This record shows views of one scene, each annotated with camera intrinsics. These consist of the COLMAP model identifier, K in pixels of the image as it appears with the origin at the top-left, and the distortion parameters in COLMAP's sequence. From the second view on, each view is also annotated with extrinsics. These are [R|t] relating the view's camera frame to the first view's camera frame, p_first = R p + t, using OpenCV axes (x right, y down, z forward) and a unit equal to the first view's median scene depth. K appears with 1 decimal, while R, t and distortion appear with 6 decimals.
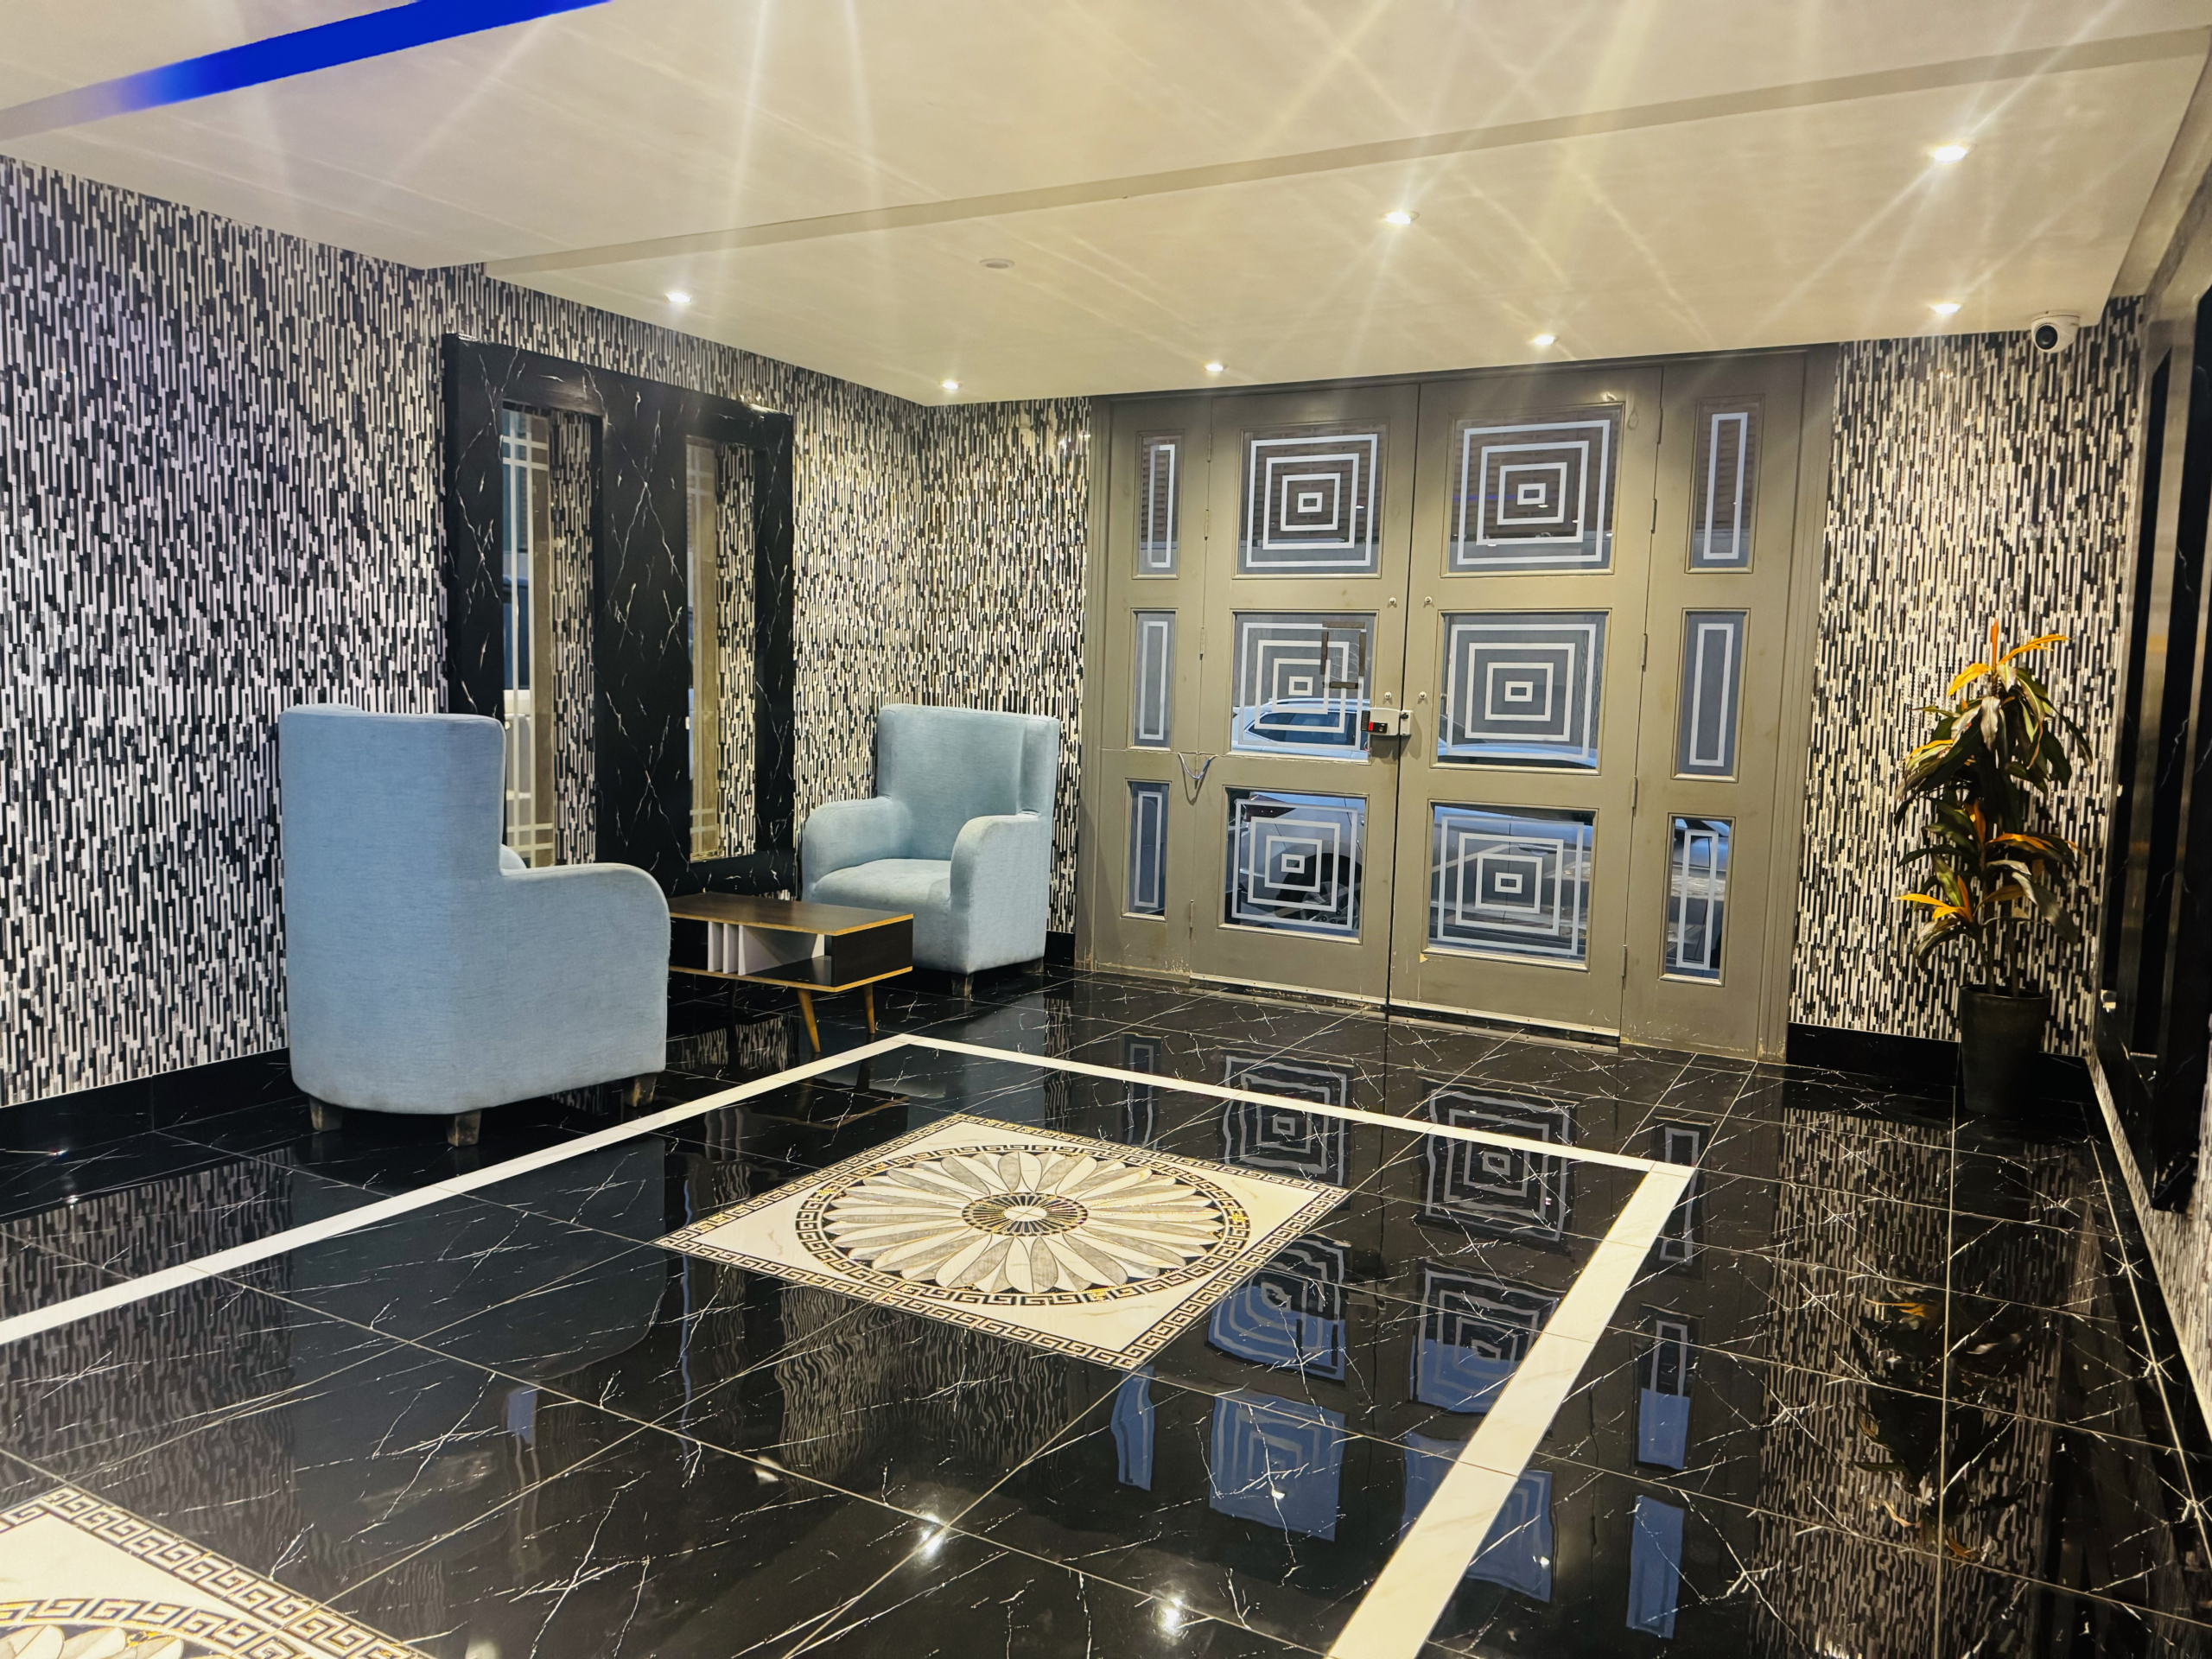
lens RADIAL K [[1553.3, 0, 1106.0], [0, 1553.3, 829.5], [0, 0, 1]] dist [-0.000307, -0.001511]
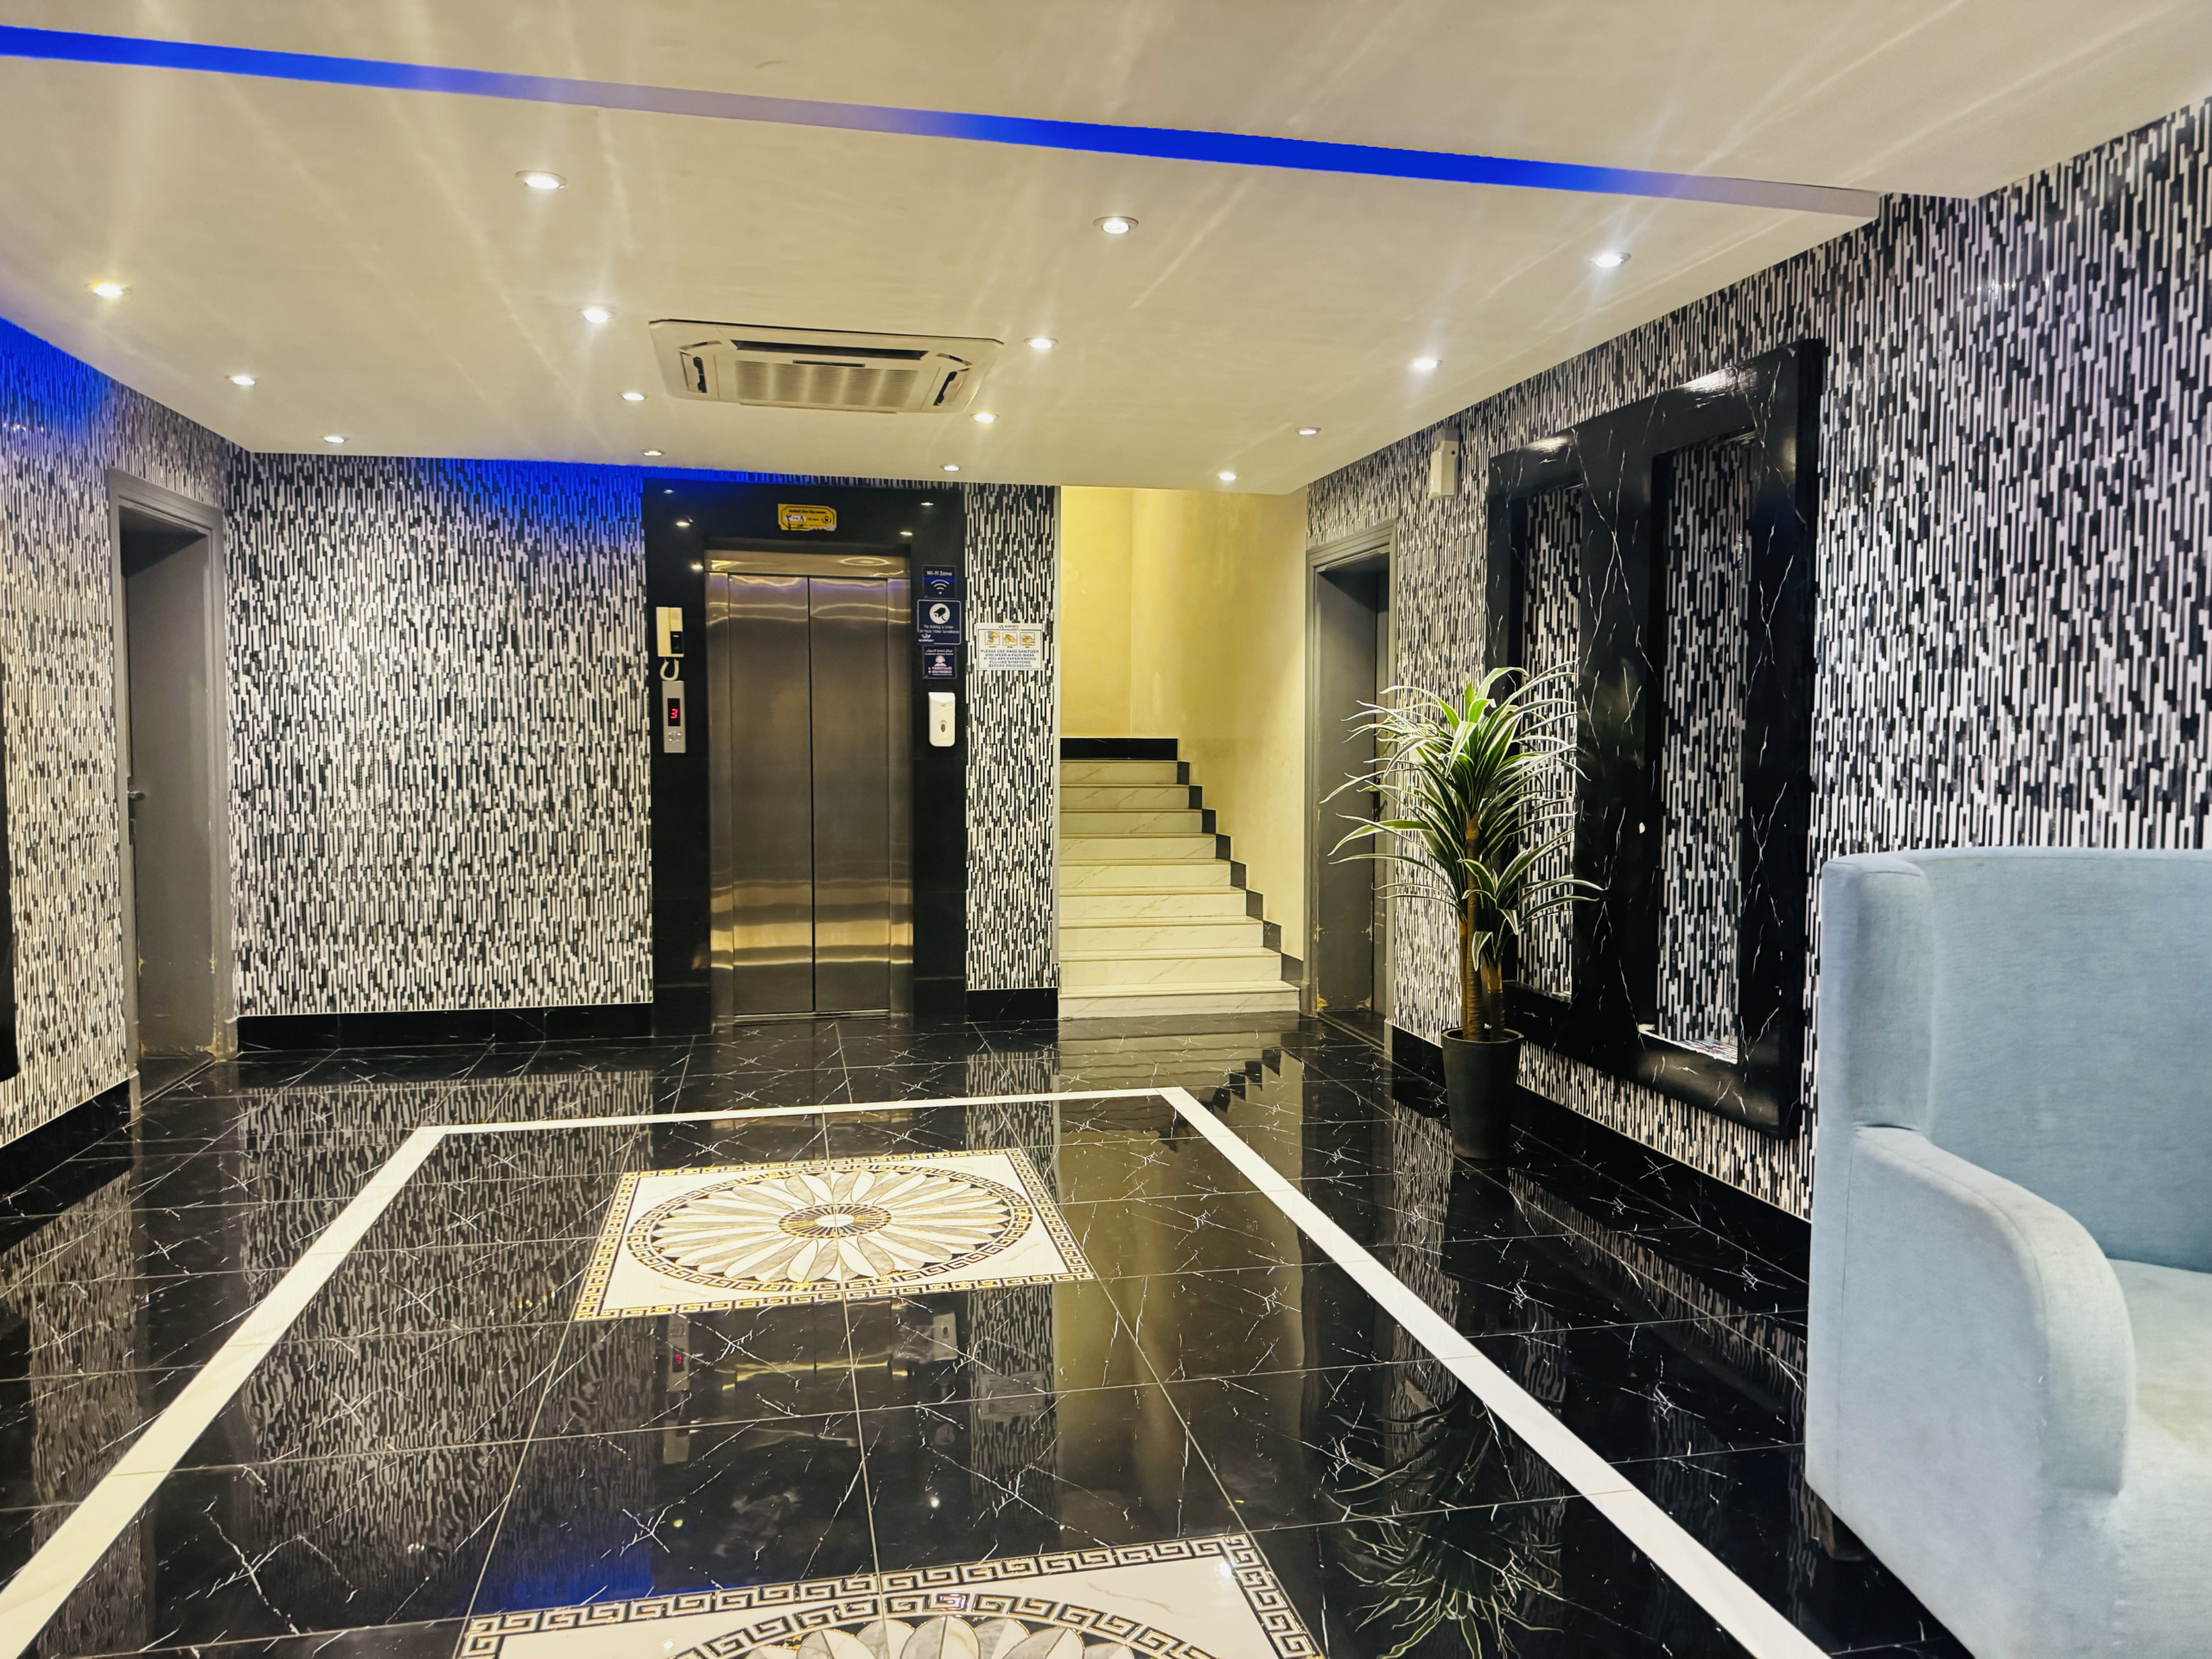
lens RADIAL K [[1553.3, 0, 1106.0], [0, 1553.3, 829.5], [0, 0, 1]] dist [-0.000307, -0.001511]
pose [[-0.753976, 0.009143, -0.656839, 0.212398], [-0.090353, 0.988956, 0.117481, -0.130279], [0.650659, 0.147925, -0.744823, 1.270246]]
